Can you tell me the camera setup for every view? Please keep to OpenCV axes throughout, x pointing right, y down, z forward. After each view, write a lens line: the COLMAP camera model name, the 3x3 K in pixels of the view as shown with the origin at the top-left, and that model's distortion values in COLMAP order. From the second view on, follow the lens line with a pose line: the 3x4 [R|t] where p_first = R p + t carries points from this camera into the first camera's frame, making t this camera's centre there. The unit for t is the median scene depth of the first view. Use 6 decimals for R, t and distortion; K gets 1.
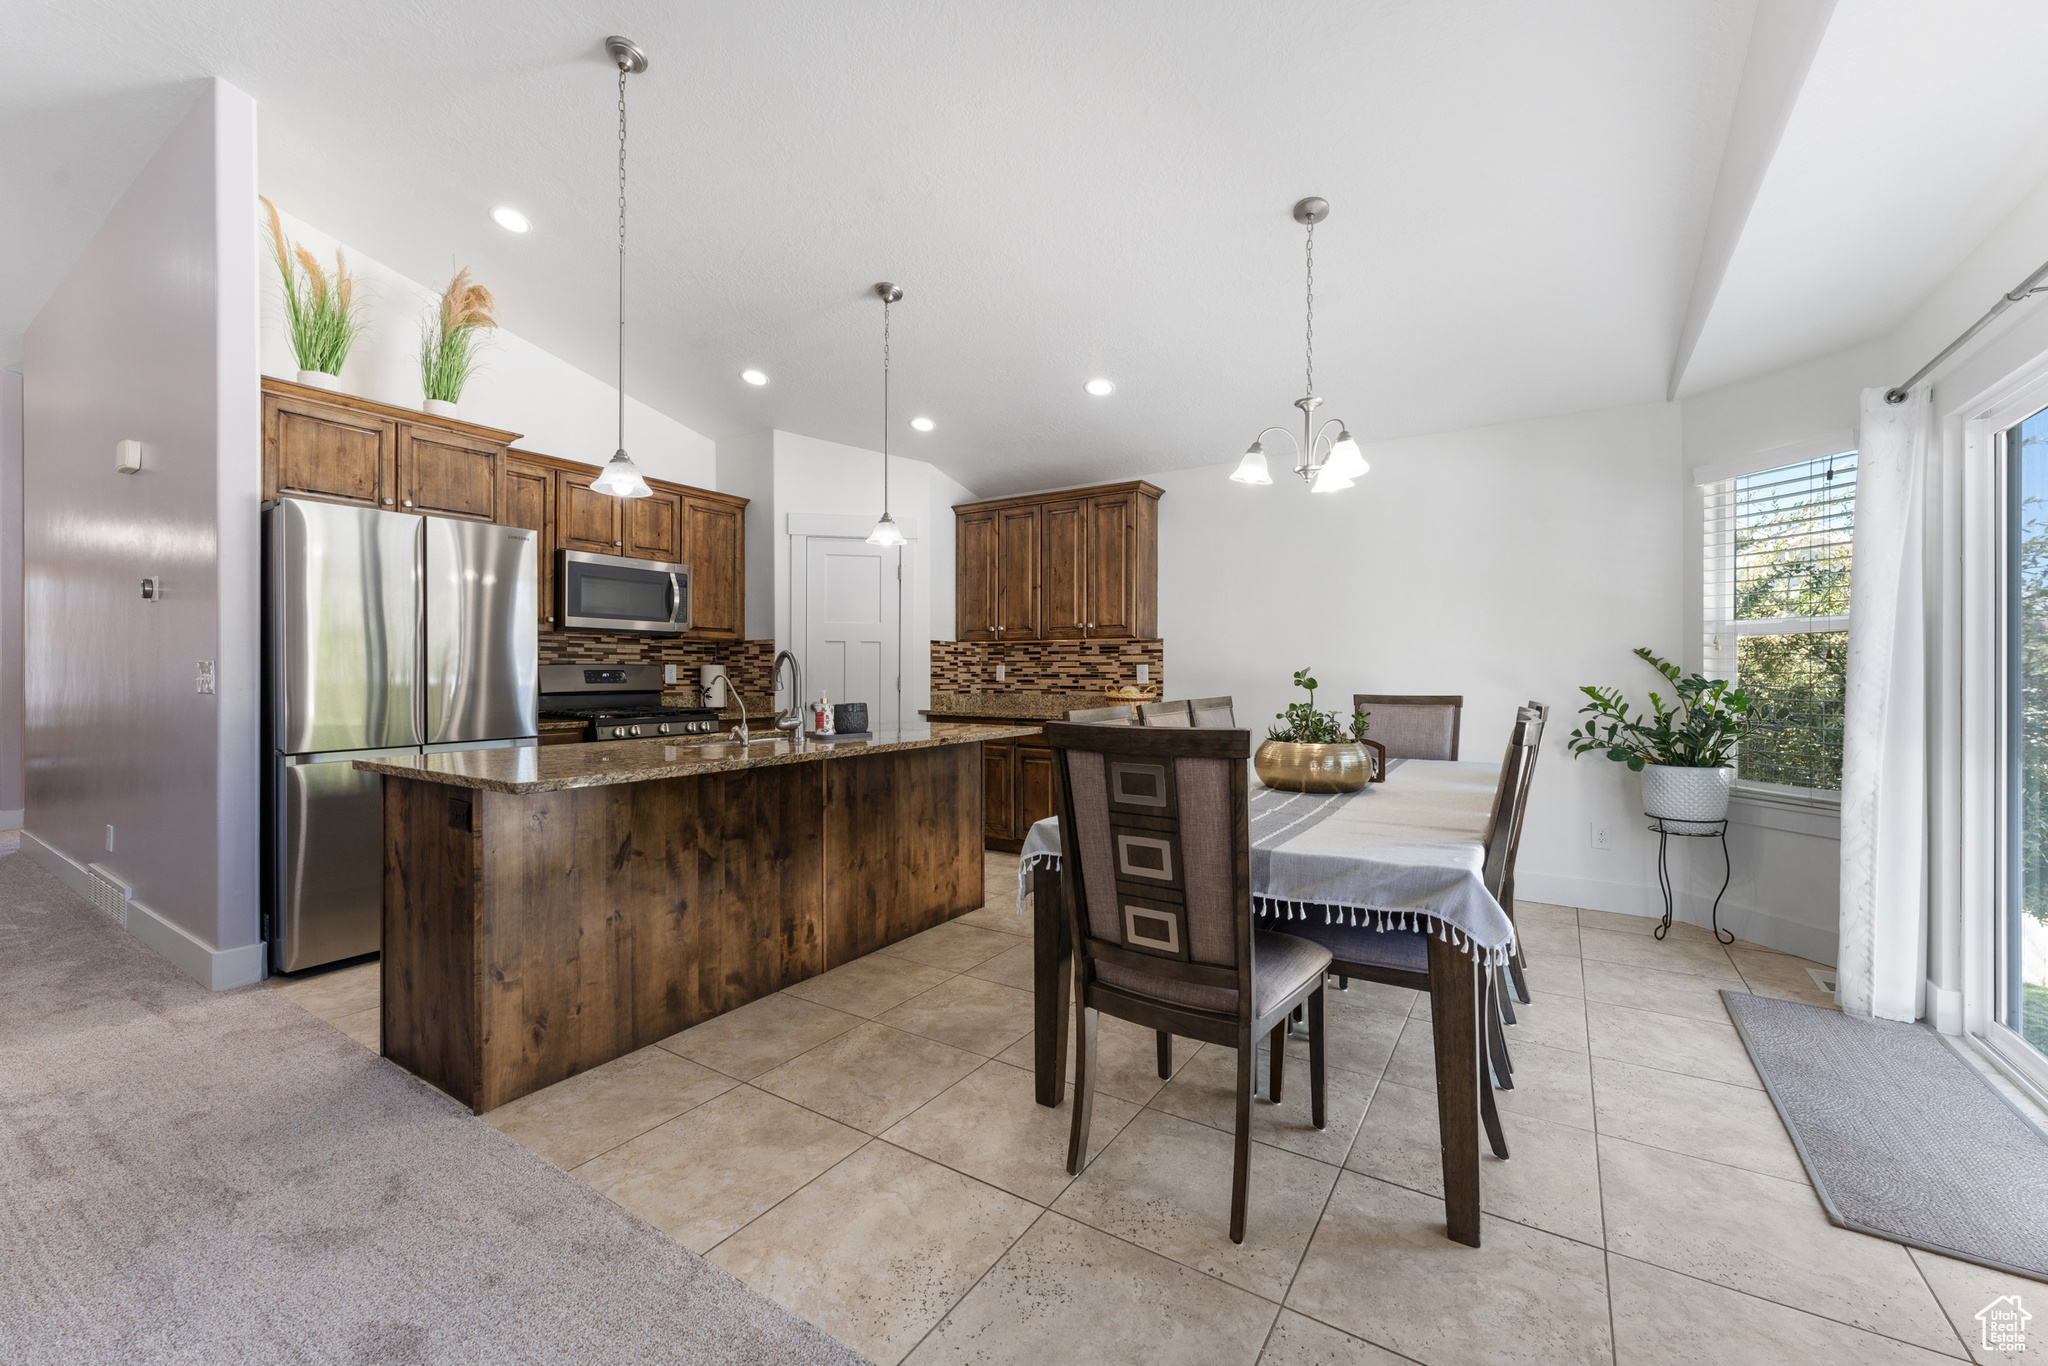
lens RADIAL K [[823.1, 0, 1022.6], [0, 823.1, 677.8], [0, 0, 1]] dist [-0.002128, 0.002534]
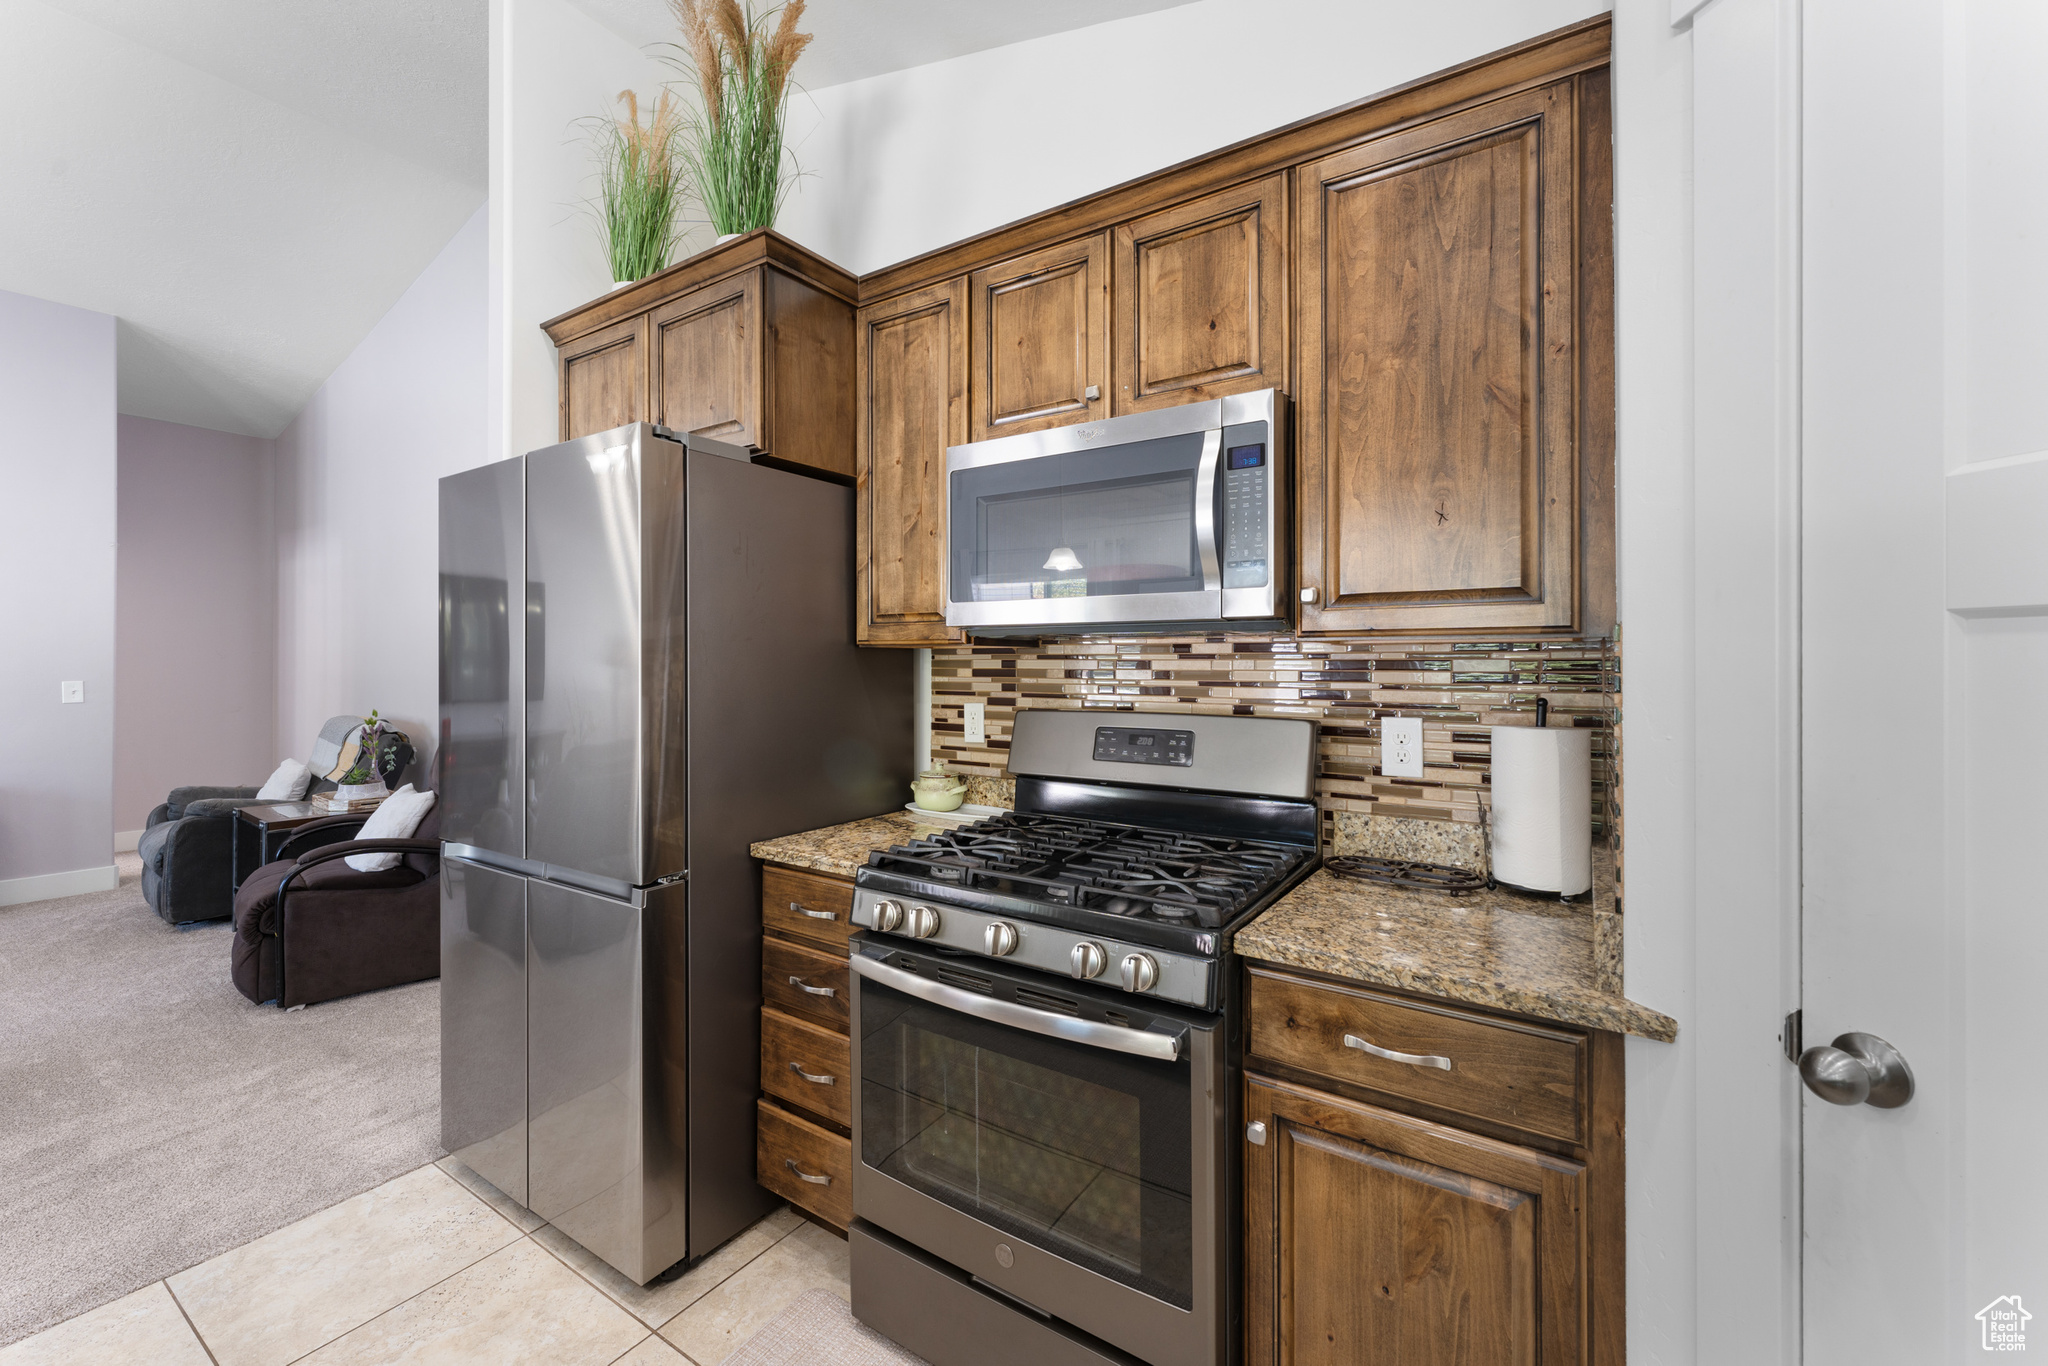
lens RADIAL K [[828.7, 0, 1019.8], [0, 828.7, 659.9], [0, 0, 1]] dist [-0.001474, -0.000028]
pose [[-0.010061, -0.002805, -0.999945, -0.141928], [-0.007745, 0.999966, -0.002728, -0.050139], [0.999919, 0.007717, -0.010083, 1.168816]]
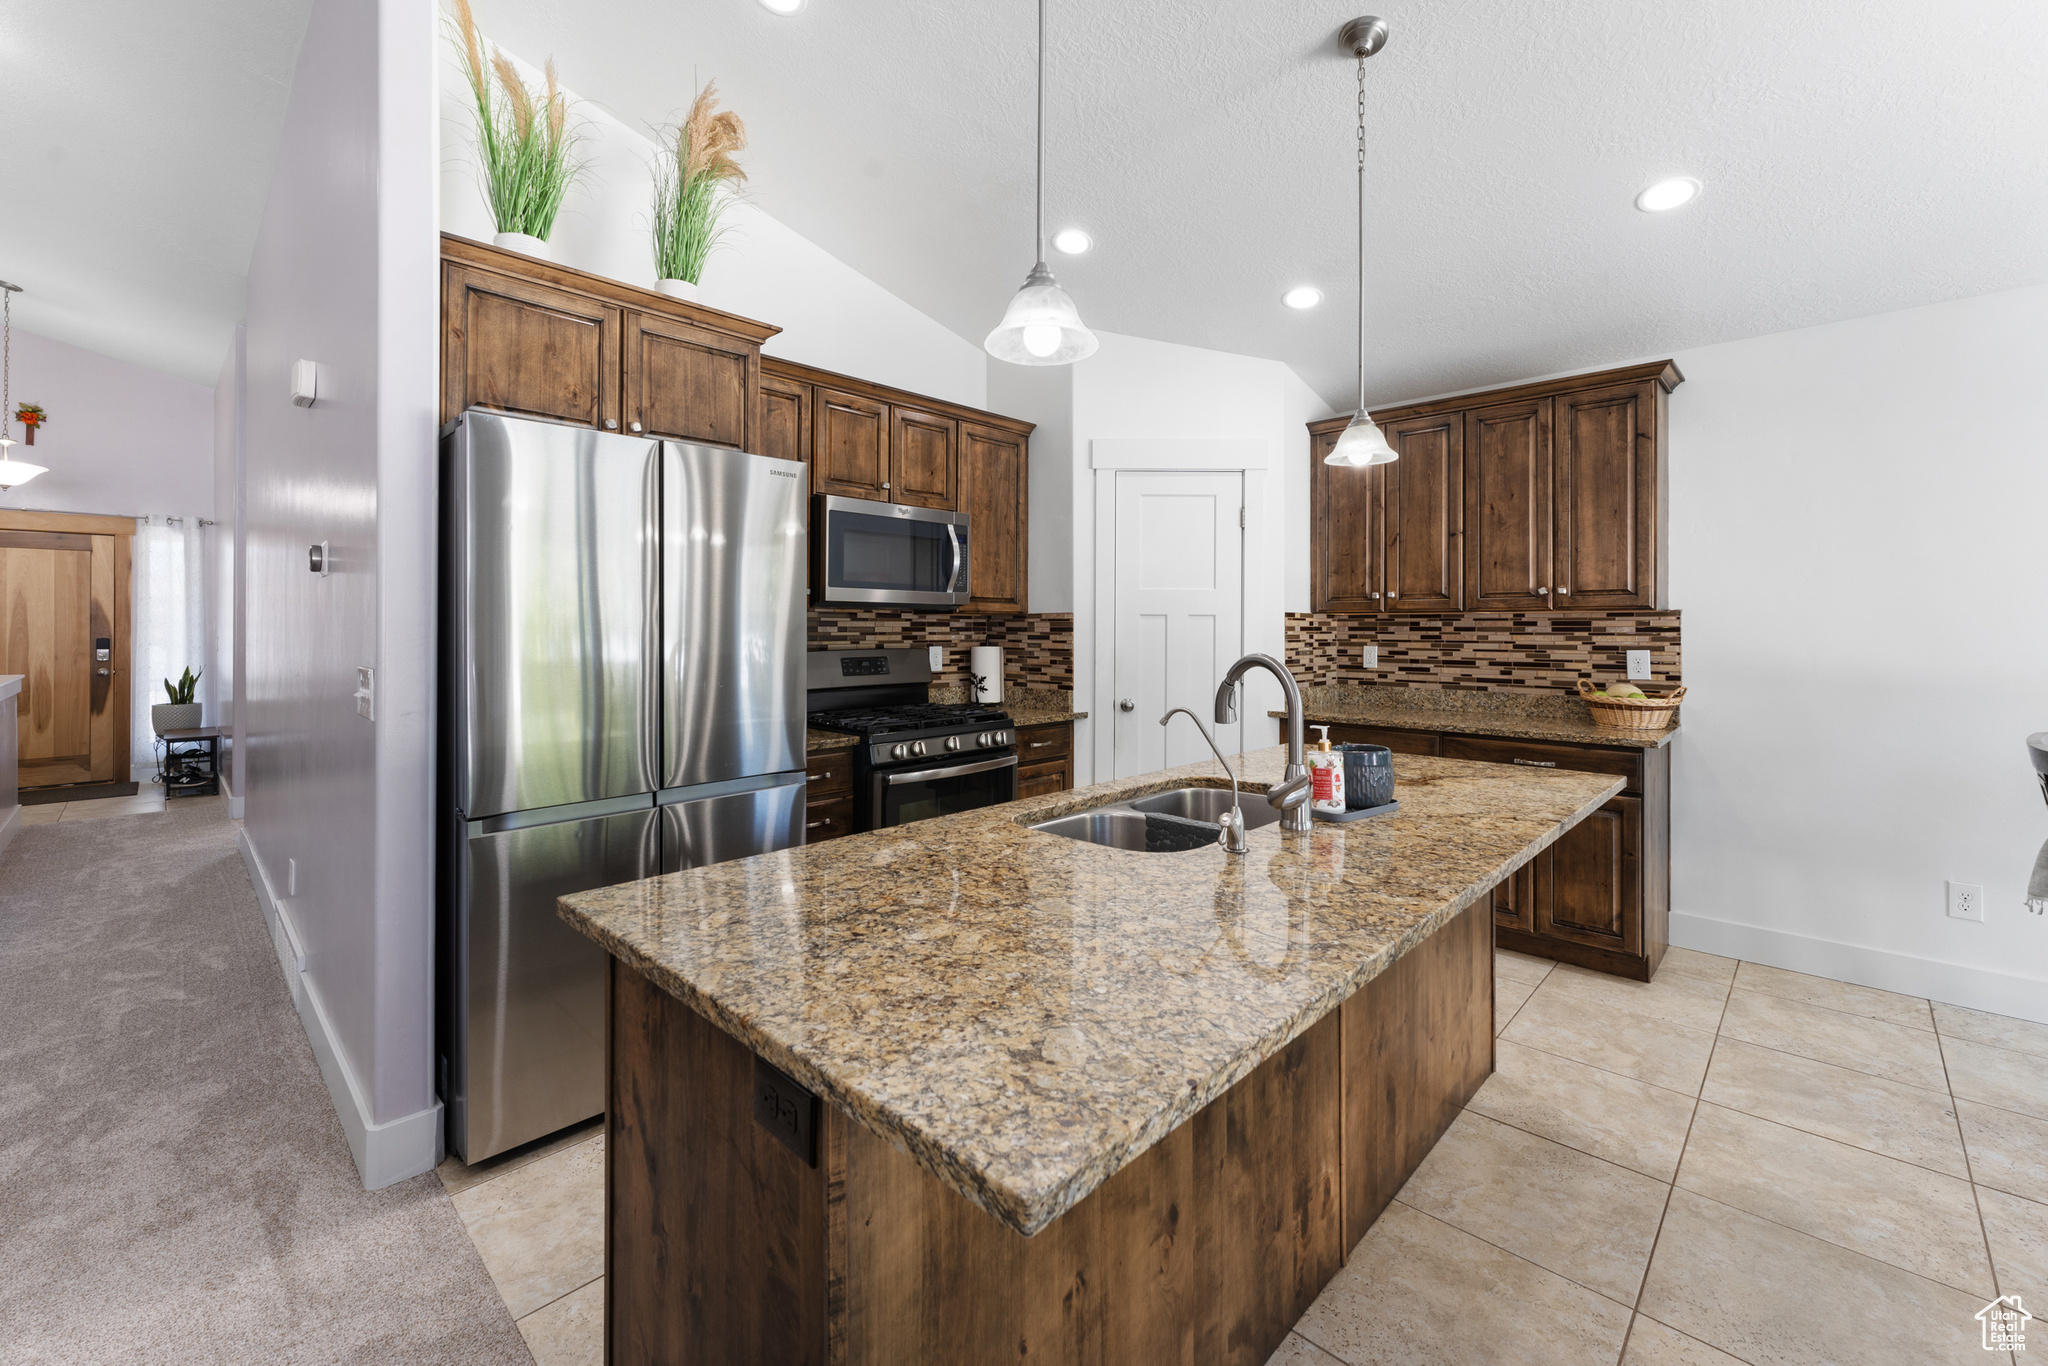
lens RADIAL K [[845.5, 0, 1022.1], [0, 845.5, 629.9], [0, 0, 1]] dist [0.001626, 0.000188]
pose [[0.981659, 0.000619, -0.190643, -0.276153], [-0.001452, 0.999990, -0.004229, -0.038441], [0.190638, 0.004429, 0.981650, 0.344783]]
